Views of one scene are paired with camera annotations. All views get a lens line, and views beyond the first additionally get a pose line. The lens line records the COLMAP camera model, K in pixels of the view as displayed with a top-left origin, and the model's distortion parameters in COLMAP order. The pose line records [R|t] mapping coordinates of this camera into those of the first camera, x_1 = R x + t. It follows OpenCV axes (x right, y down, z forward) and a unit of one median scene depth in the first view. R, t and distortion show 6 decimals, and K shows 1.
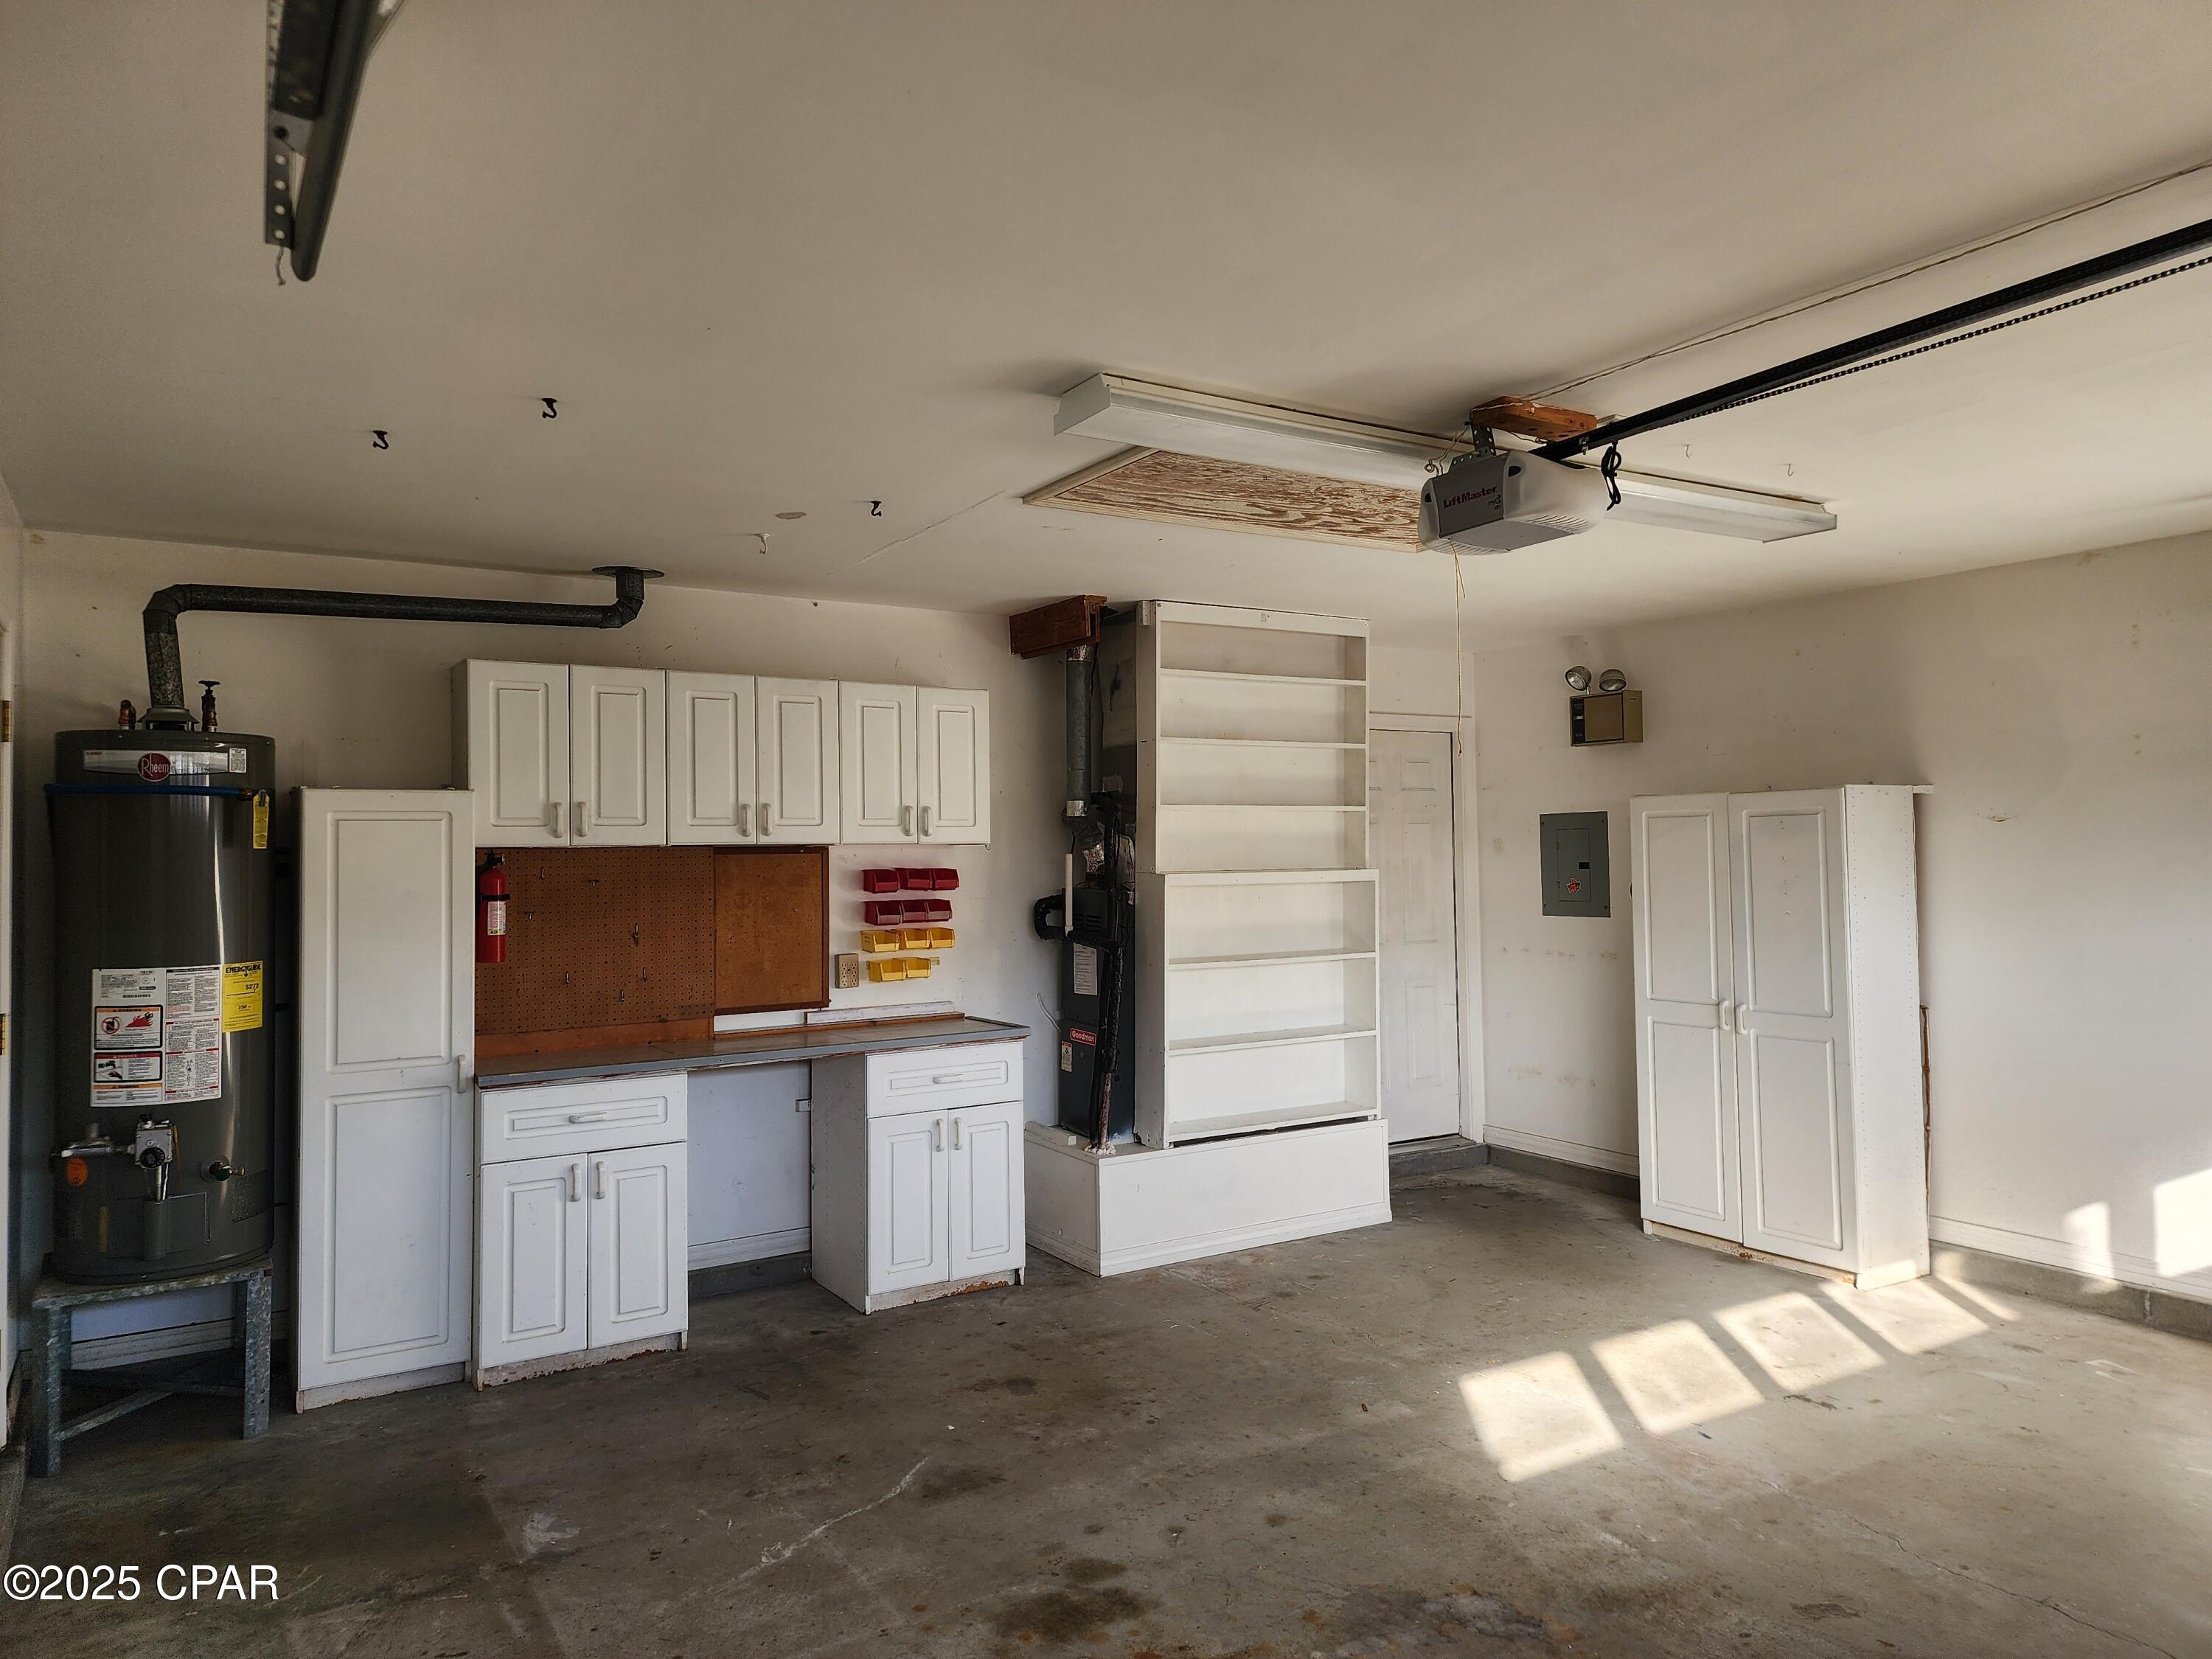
lens RADIAL K [[1495.3, 0, 1106.7], [0, 1495.3, 823.1], [0, 0, 1]] dist [0.068834, -0.061404]
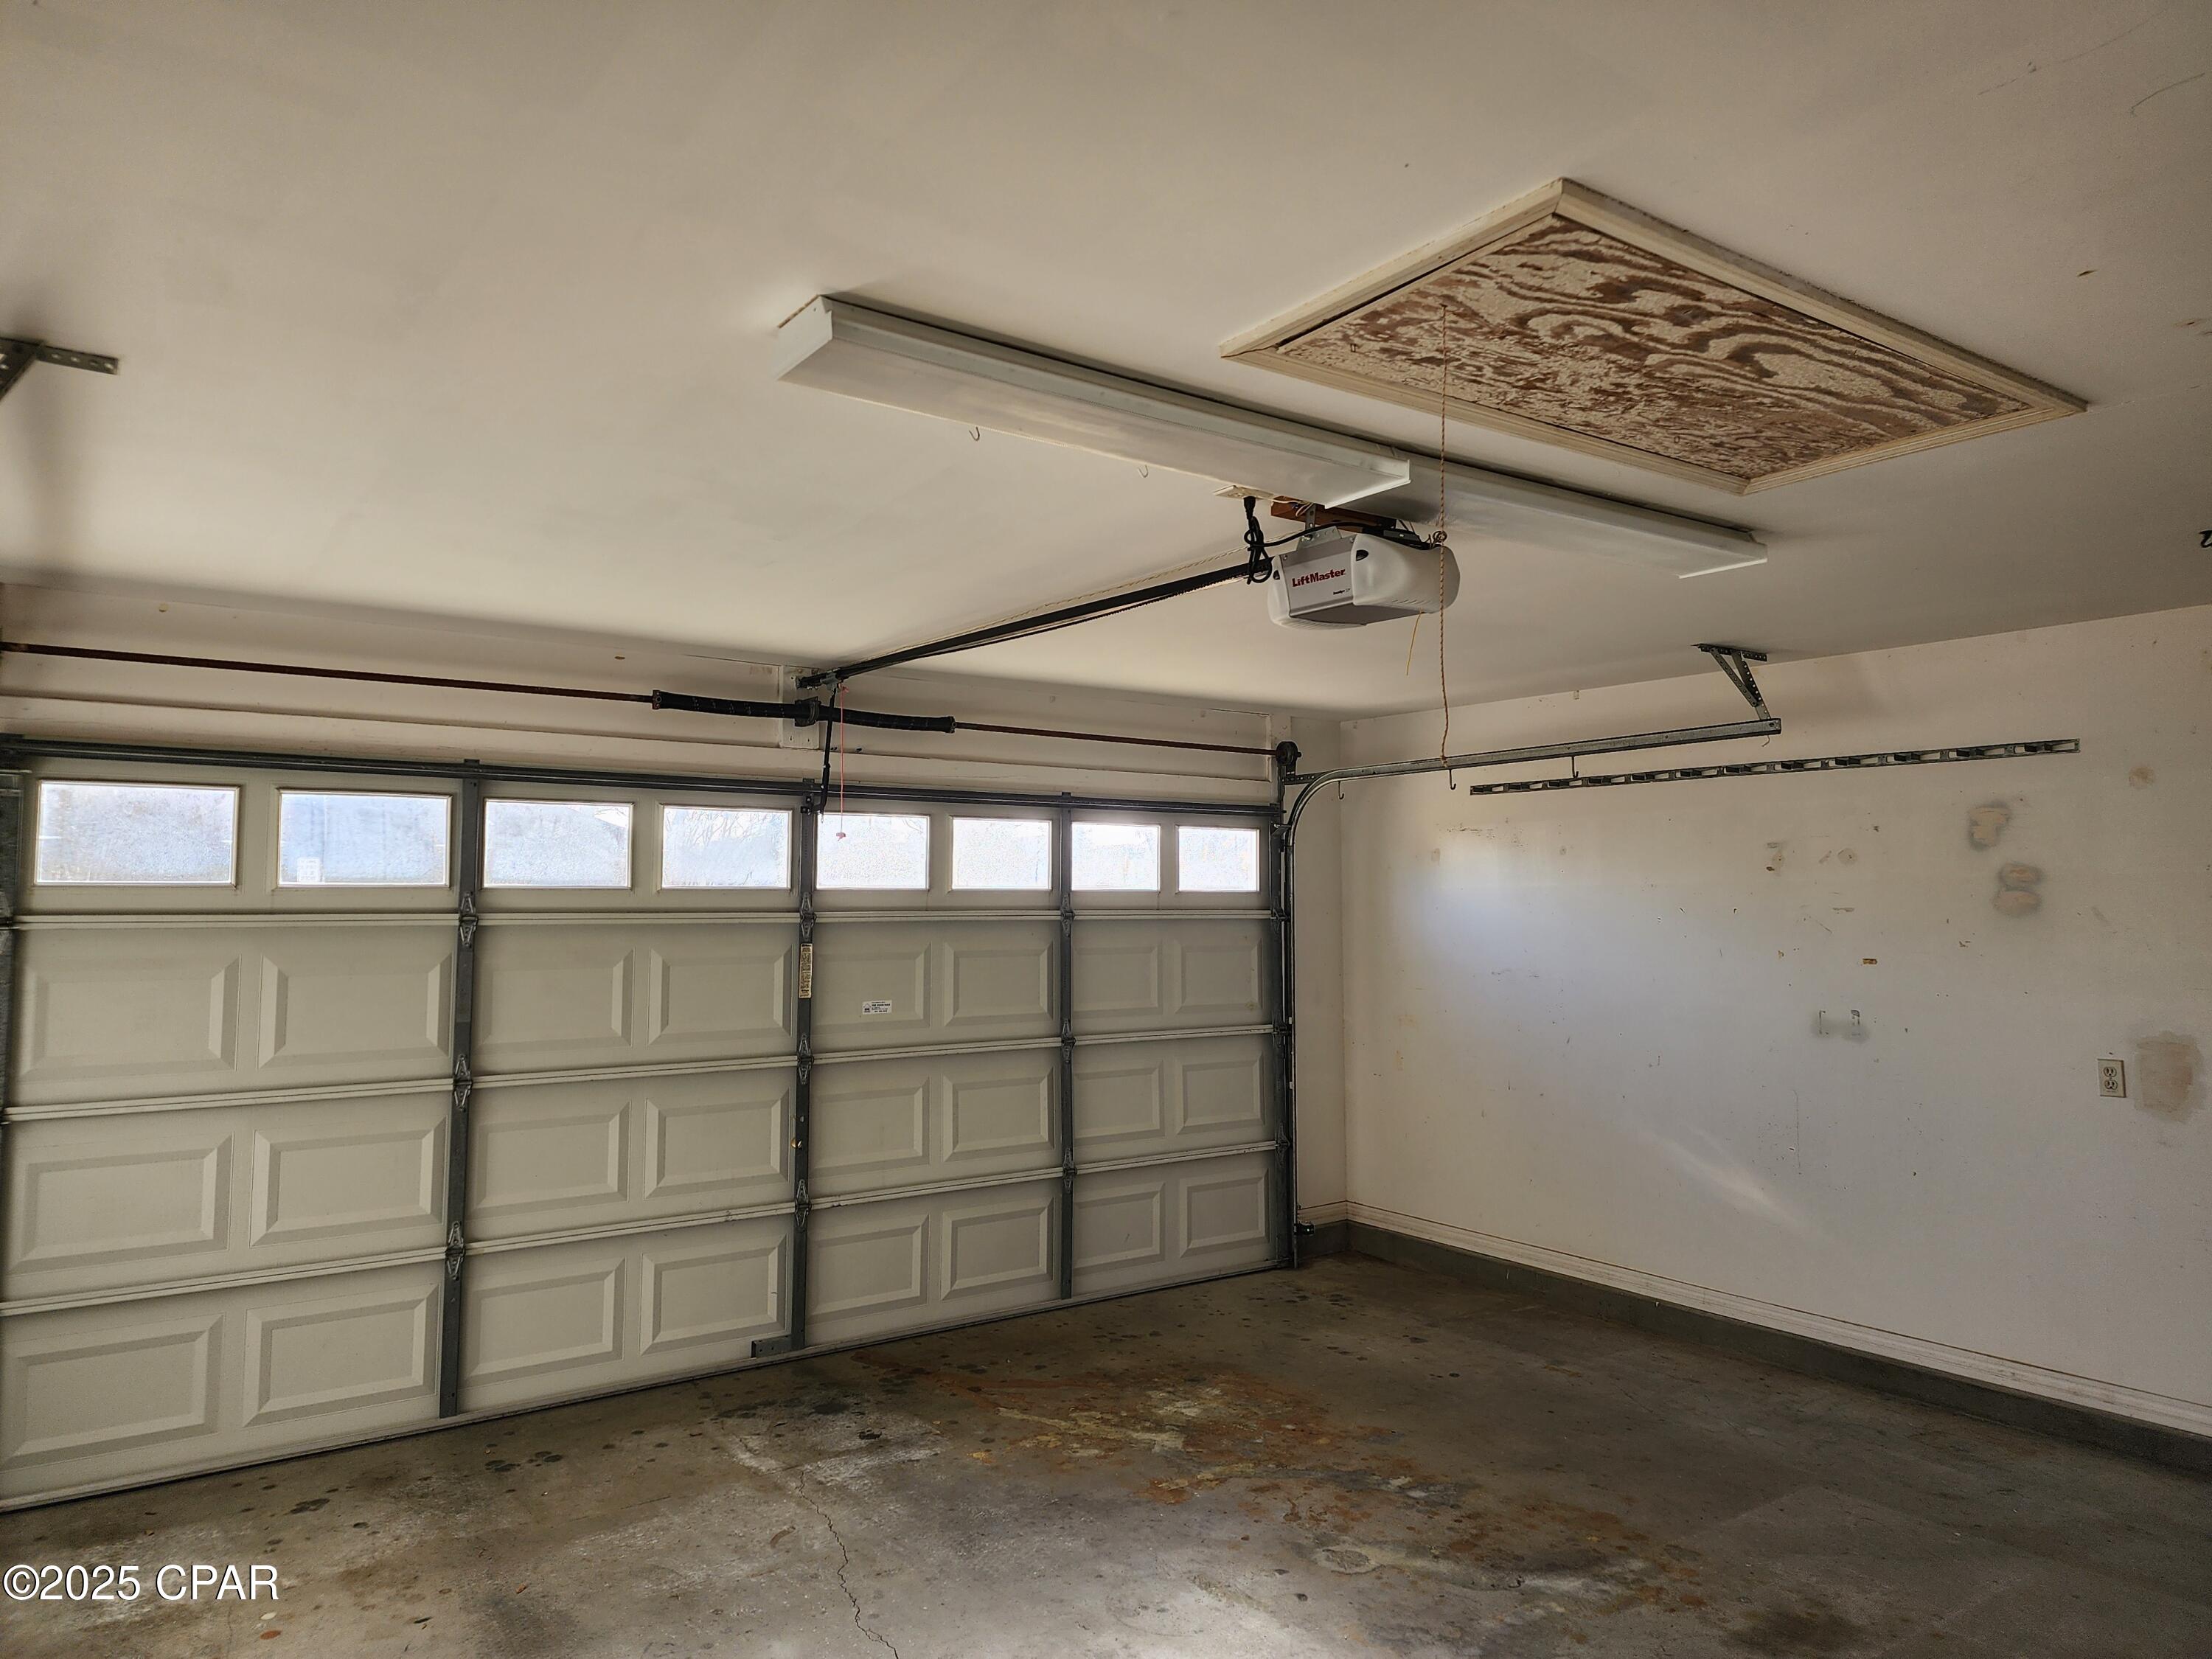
lens RADIAL K [[1495.3, 0, 1104.9], [0, 1495.3, 824.9], [0, 0, 1]] dist [0.068834, -0.061404]
pose [[-0.997797, 0.008184, -0.065838, 0.550653], [0.013913, 0.996107, -0.087047, 0.027727], [0.064869, -0.087772, -0.994026, 2.146683]]
